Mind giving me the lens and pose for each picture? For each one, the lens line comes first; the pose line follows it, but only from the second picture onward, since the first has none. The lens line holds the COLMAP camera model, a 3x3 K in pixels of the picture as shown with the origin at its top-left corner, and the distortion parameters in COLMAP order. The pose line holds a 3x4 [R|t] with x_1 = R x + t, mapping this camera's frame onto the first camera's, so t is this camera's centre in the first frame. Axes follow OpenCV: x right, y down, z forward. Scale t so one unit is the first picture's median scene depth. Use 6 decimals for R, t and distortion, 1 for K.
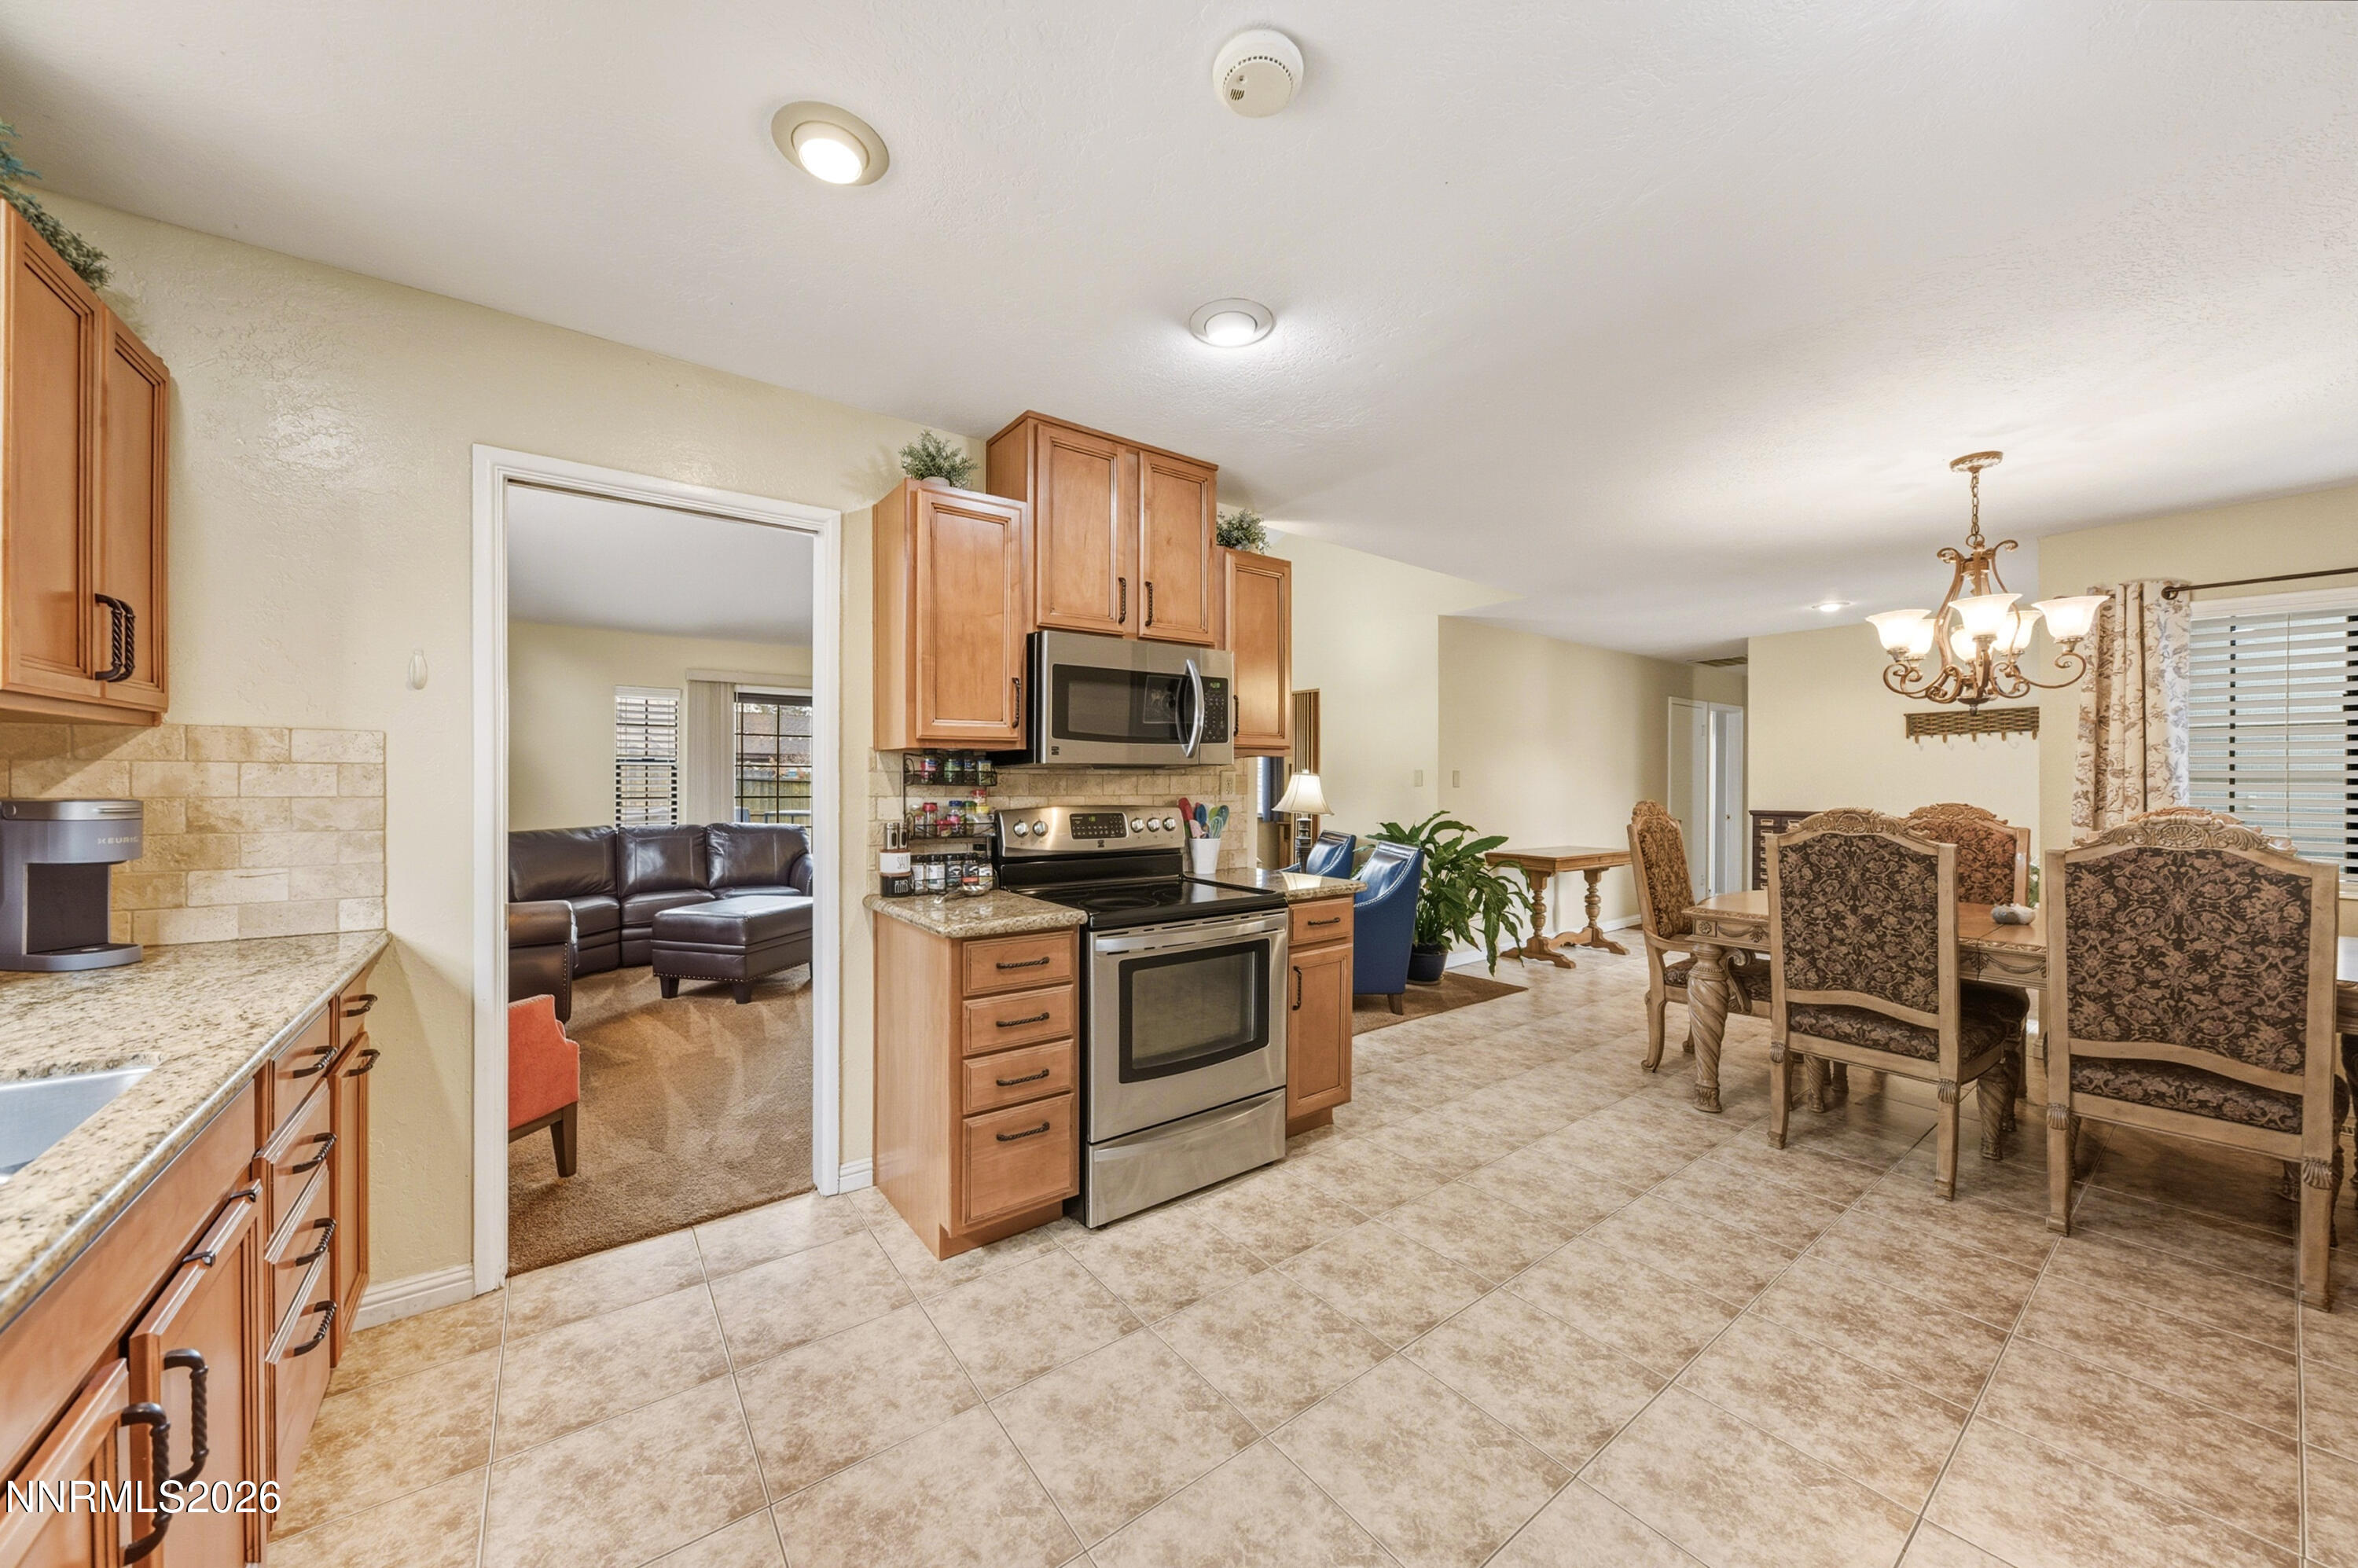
lens RADIAL K [[831.6, 0, 1172.3], [0, 831.6, 786.8], [0, 0, 1]] dist [-0.005041, 0.000478]
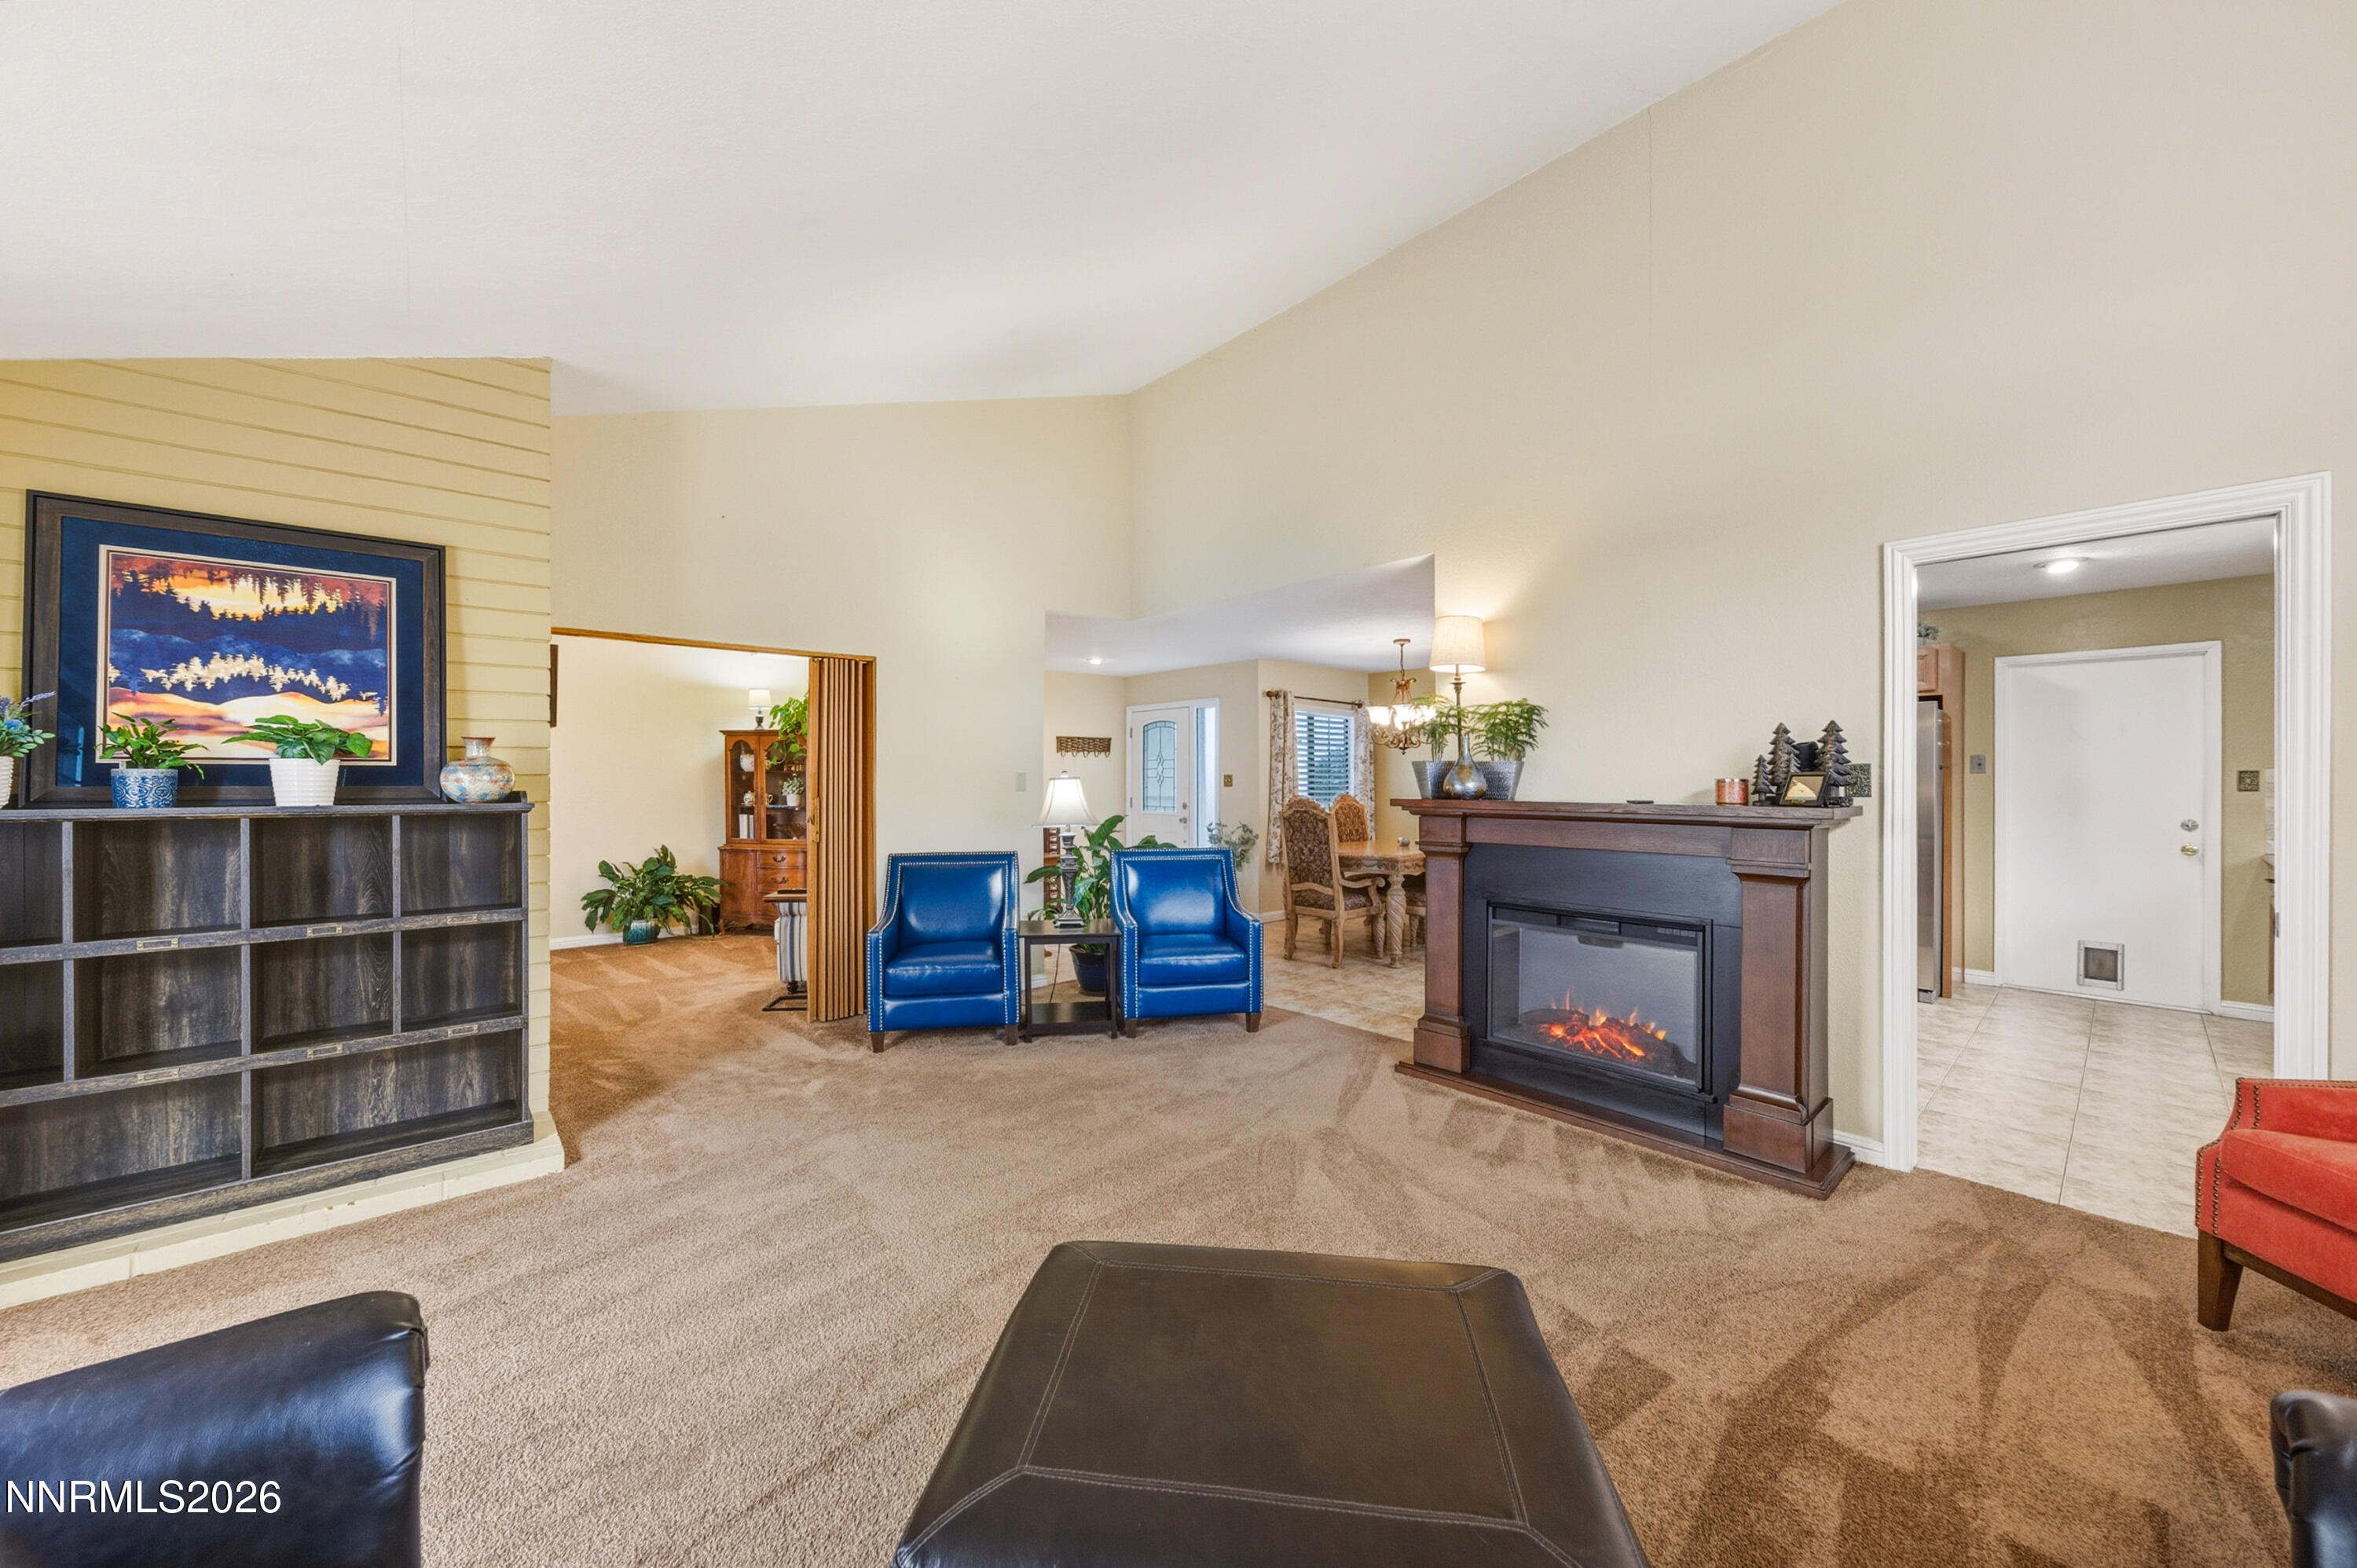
lens RADIAL K [[831.2, 0, 1188.2], [0, 831.2, 783.4], [0, 0, 1]] dist [-0.005041, 0.000478]
pose [[-0.079420, -0.005794, 0.996824, -1.425253], [0.007833, 0.999949, 0.006436, -0.031046], [-0.996810, 0.008320, -0.079370, 2.032480]]
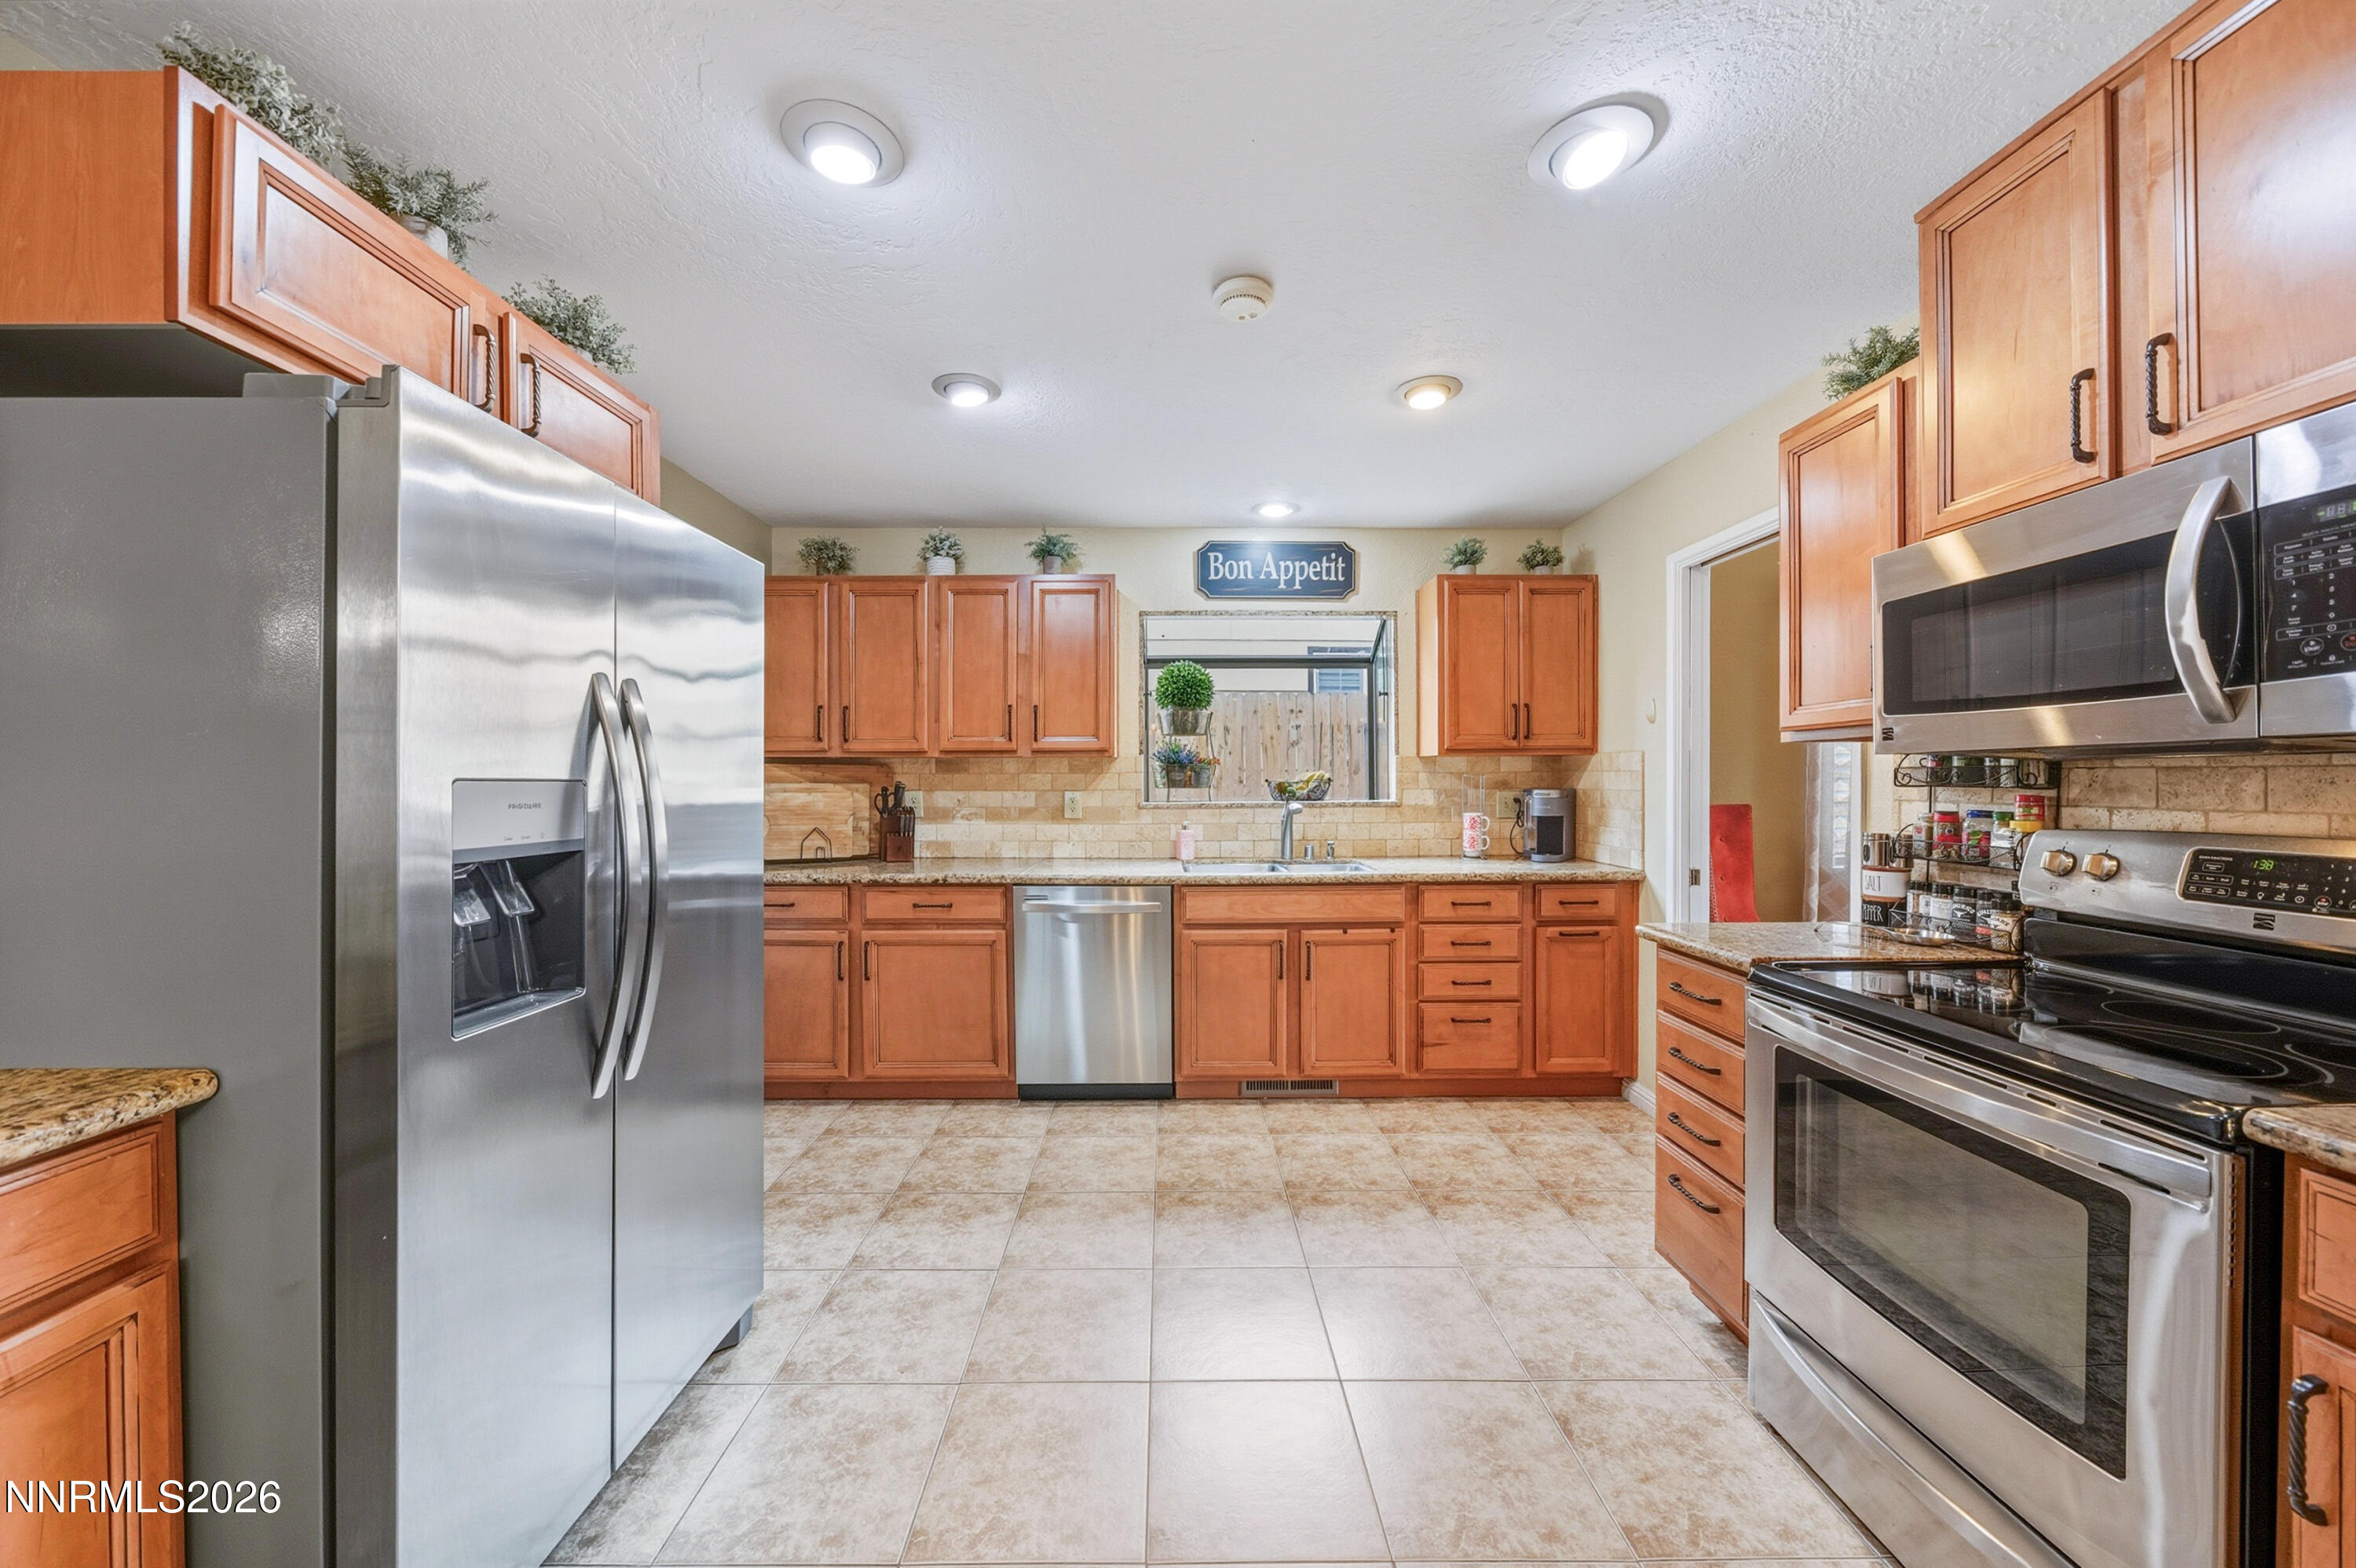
lens RADIAL K [[830.8, 0, 1177.9], [0, 830.8, 789.1], [0, 0, 1]] dist [-0.005041, 0.000478]
pose [[-0.585476, 0.006735, -0.810662, 0.717458], [-0.007896, 0.999871, 0.014009, -0.004595], [0.810651, 0.014603, -0.585347, 0.936502]]
